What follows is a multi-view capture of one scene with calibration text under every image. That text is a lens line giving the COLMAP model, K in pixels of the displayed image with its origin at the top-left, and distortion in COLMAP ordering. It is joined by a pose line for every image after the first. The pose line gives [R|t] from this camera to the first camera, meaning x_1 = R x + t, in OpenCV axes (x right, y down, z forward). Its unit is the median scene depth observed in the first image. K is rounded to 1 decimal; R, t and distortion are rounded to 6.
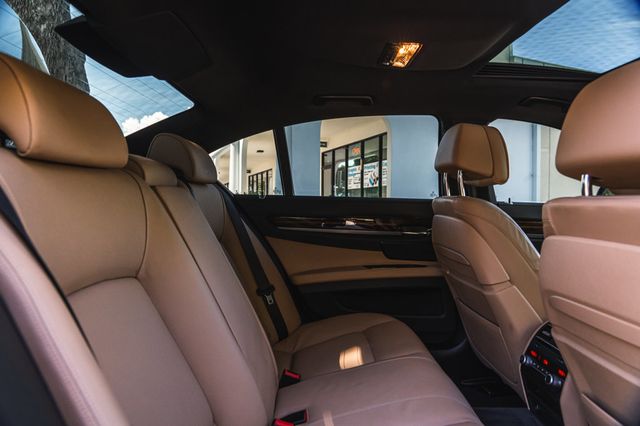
lens RADIAL K [[425.1, 0, 320.0], [0, 425.1, 213.0], [0, 0, 1]] dist [-0.020869, 0.001150]
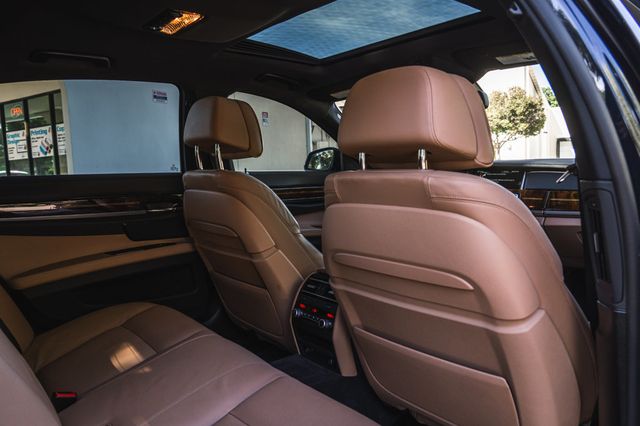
lens RADIAL K [[451.5, 0, 320.0], [0, 451.5, 213.0], [0, 0, 1]] dist [-0.033811, 0.000811]
pose [[0.775563, -0.099282, 0.623414, -0.158811], [0.055147, 0.994435, 0.089762, -0.020710], [-0.628856, -0.035236, 0.776723, 0.020409]]
